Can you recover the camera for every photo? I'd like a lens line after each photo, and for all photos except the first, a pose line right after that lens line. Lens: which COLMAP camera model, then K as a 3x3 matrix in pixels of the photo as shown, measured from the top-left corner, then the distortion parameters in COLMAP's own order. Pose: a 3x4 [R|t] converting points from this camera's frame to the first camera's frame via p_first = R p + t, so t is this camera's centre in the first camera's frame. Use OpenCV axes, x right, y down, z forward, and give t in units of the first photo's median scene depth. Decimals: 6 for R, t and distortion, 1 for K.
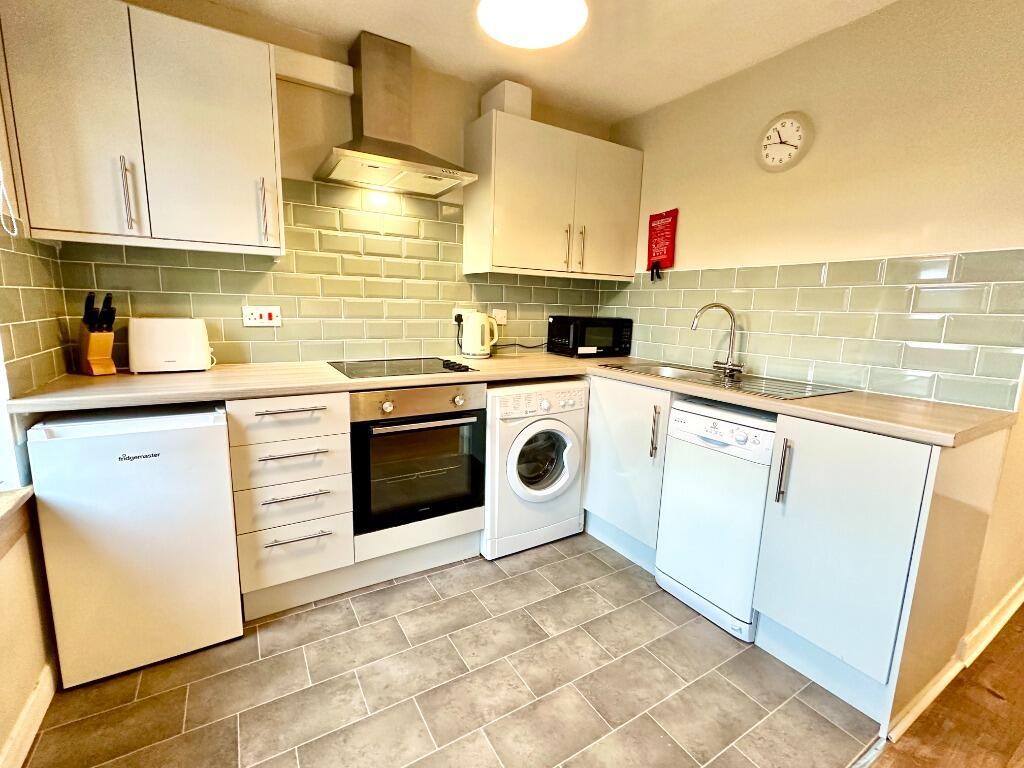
lens RADIAL K [[454.0, 0, 506.9], [0, 454.0, 384.0], [0, 0, 1]] dist [-0.002323, -0.000245]
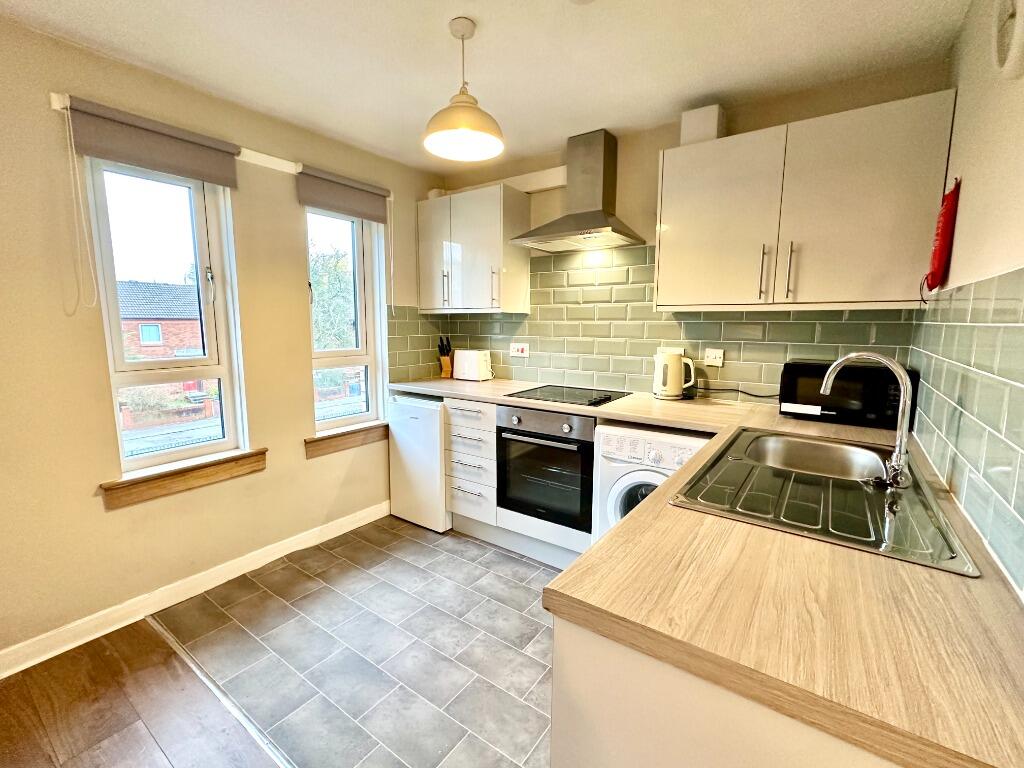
lens RADIAL K [[454.0, 0, 514.3], [0, 454.0, 383.5], [0, 0, 1]] dist [-0.002323, -0.000245]
pose [[0.395727, 0.098766, -0.913042, 0.861523], [-0.147666, 0.988107, 0.042885, -0.103368], [0.906419, 0.117854, 0.405605, 0.390959]]
